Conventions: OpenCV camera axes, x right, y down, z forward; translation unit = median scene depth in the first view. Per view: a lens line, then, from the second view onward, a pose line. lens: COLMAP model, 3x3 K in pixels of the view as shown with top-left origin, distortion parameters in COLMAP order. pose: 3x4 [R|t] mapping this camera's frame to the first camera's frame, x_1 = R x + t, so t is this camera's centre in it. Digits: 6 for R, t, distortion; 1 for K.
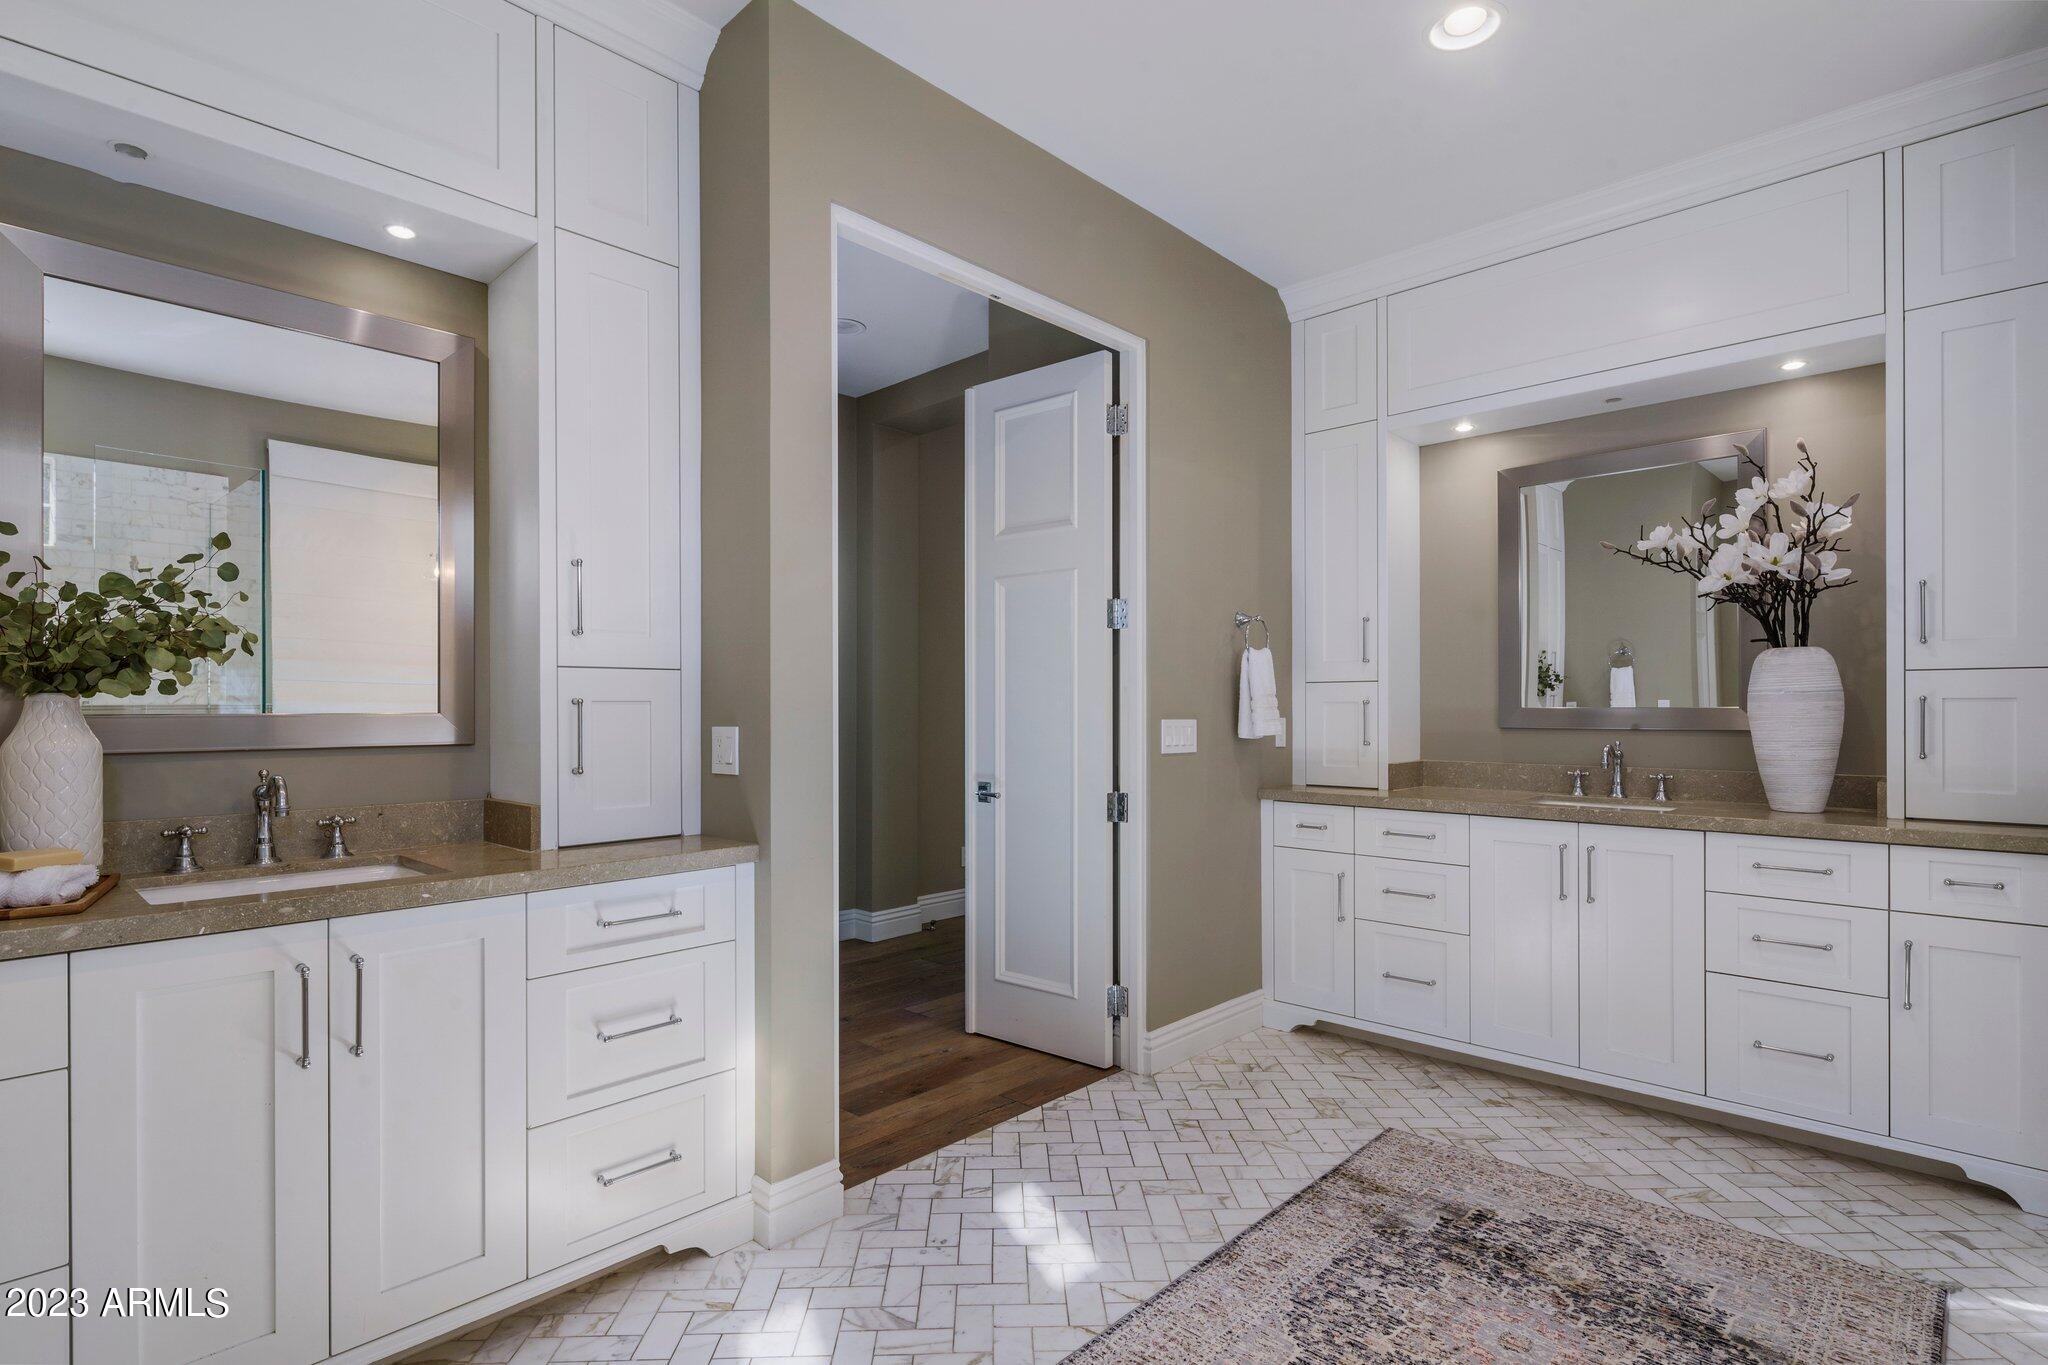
lens RADIAL K [[1010.4, 0, 1011.3], [0, 1010.4, 698.3], [0, 0, 1]] dist [0.002071, -0.000519]
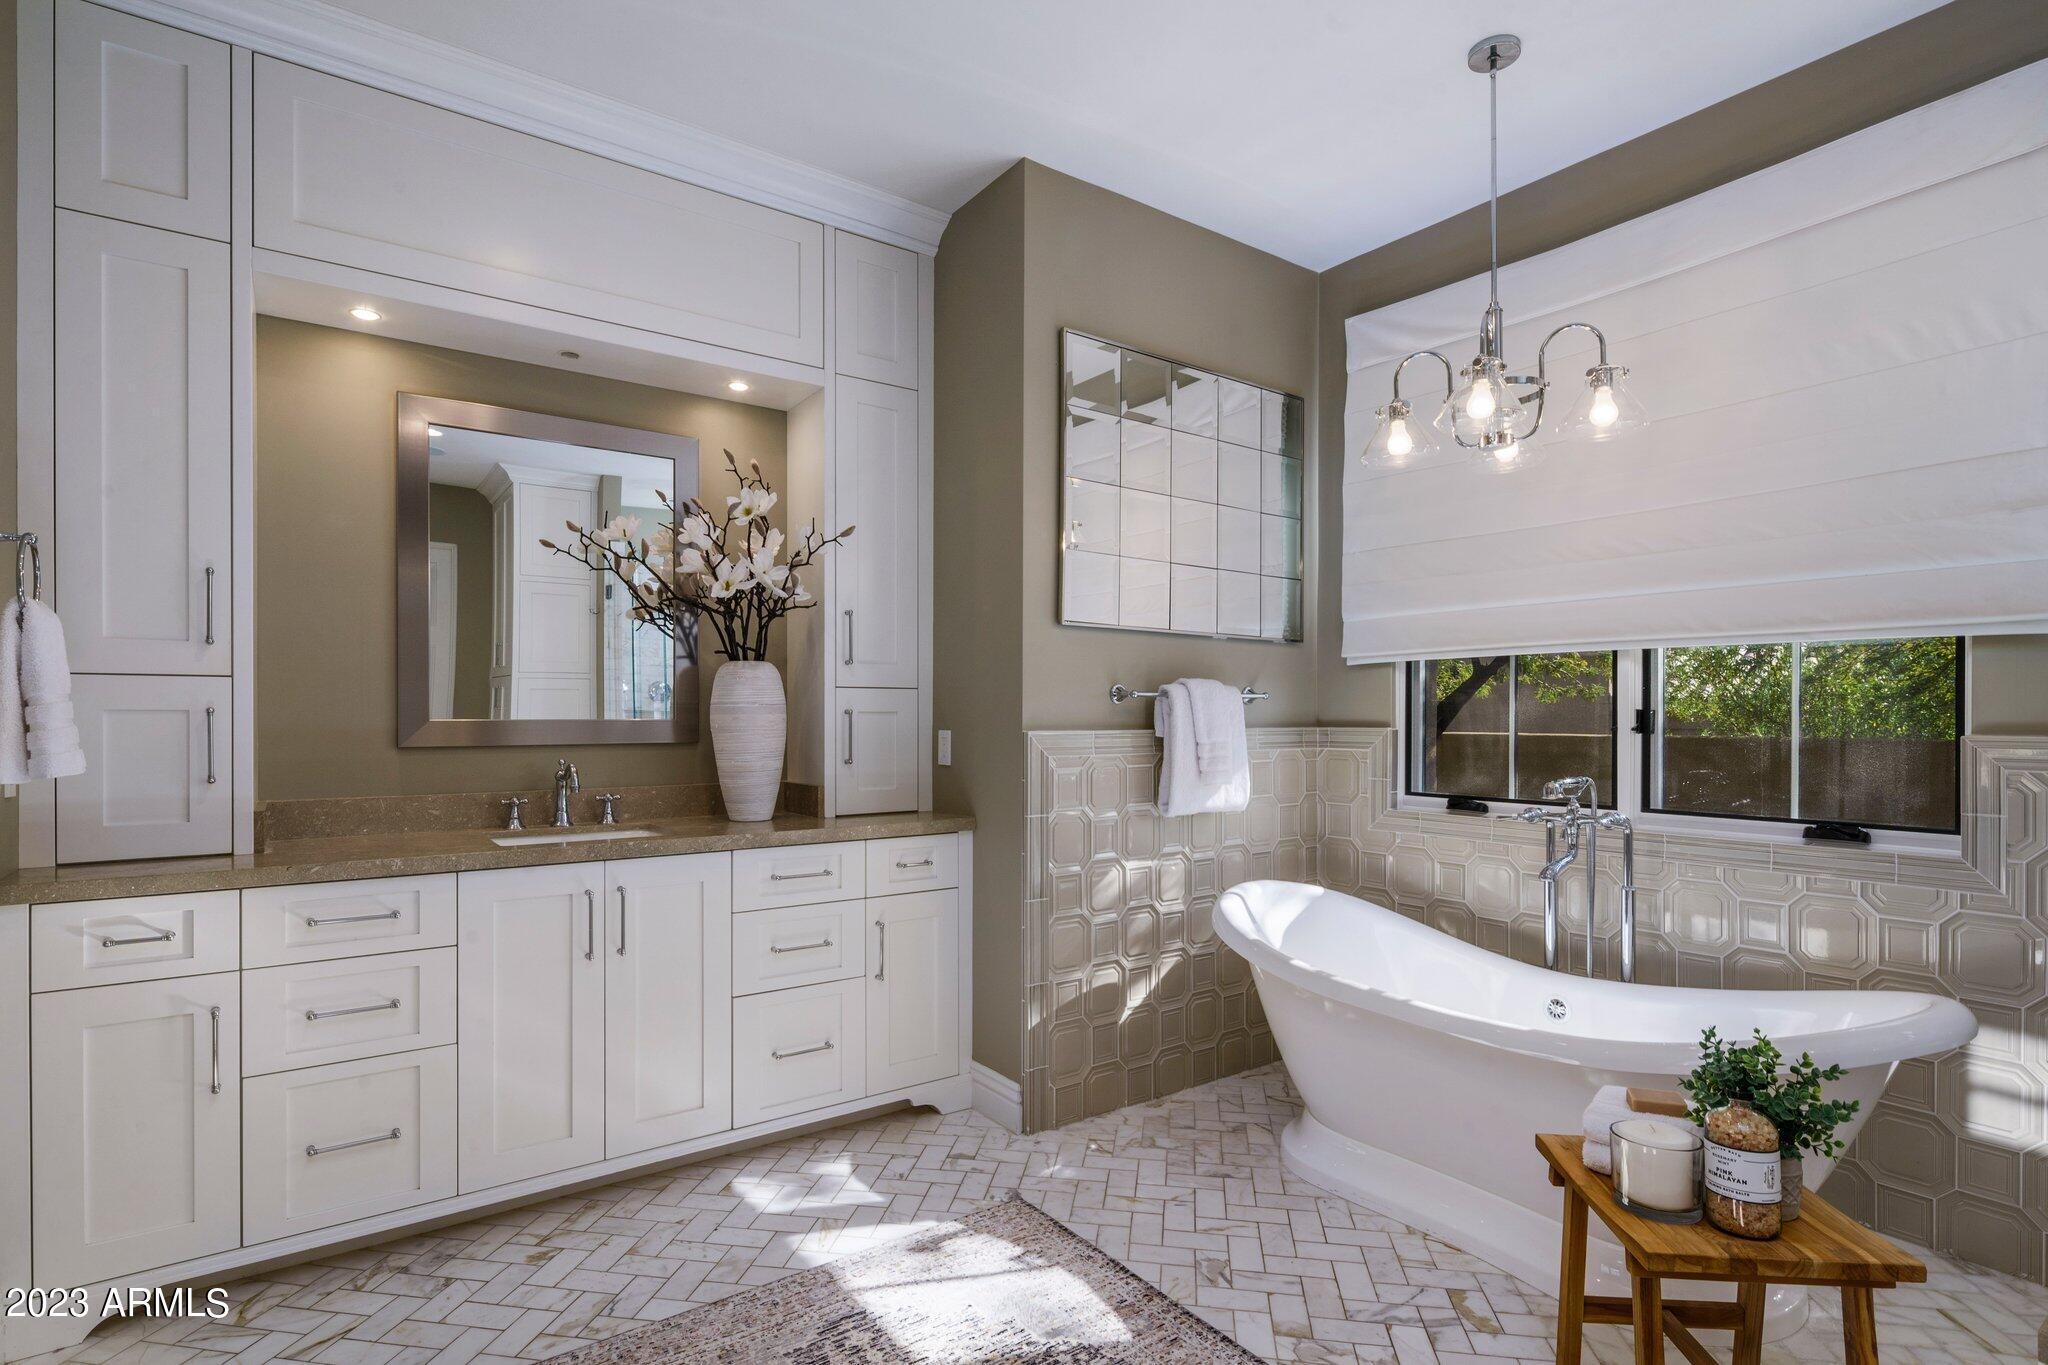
lens RADIAL K [[1010.4, 0, 1031.7], [0, 1010.4, 711.0], [0, 0, 1]] dist [0.002071, -0.000519]
pose [[0.181602, 0.008755, 0.983333, -0.182578], [-0.008653, 0.999936, -0.007305, 0.005197], [-0.983334, -0.007182, 0.181666, 0.512951]]
